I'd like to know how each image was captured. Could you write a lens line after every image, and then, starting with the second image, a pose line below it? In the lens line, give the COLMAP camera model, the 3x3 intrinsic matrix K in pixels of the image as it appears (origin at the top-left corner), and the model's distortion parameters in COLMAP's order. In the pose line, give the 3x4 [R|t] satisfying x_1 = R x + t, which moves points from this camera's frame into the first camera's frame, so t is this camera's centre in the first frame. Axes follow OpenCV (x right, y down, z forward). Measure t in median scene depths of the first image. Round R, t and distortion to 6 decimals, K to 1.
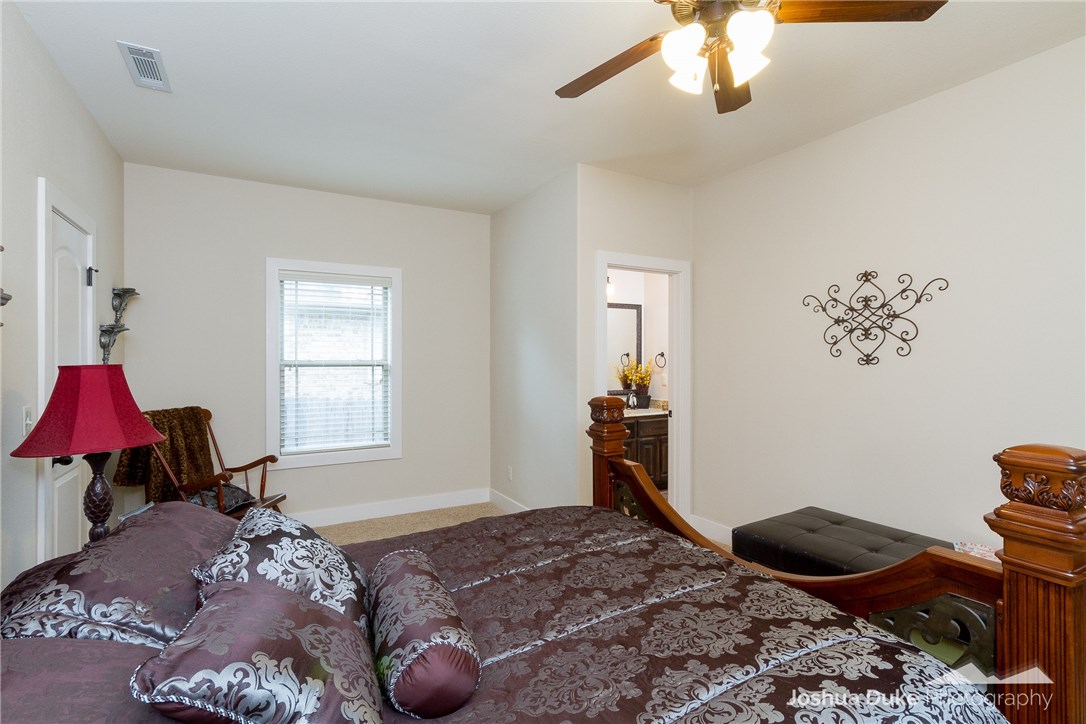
lens RADIAL K [[502.3, 0, 536.2], [0, 502.3, 358.2], [0, 0, 1]] dist [-0.000186, -0.000016]
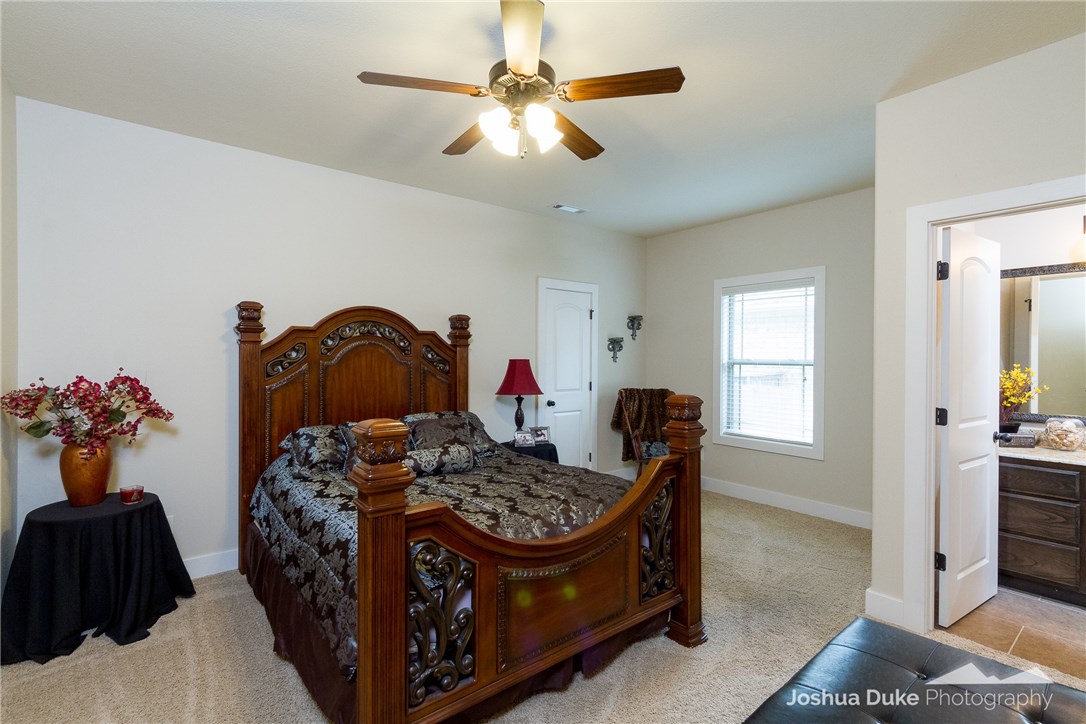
lens RADIAL K [[502.3, 0, 536.2], [0, 502.3, 358.2], [0, 0, 1]] dist [-0.000186, -0.000016]
pose [[0.170498, 0.005747, -0.985341, 0.779792], [-0.005489, 0.999973, 0.004883, -0.001034], [0.985343, 0.004576, 0.170525, 0.375999]]
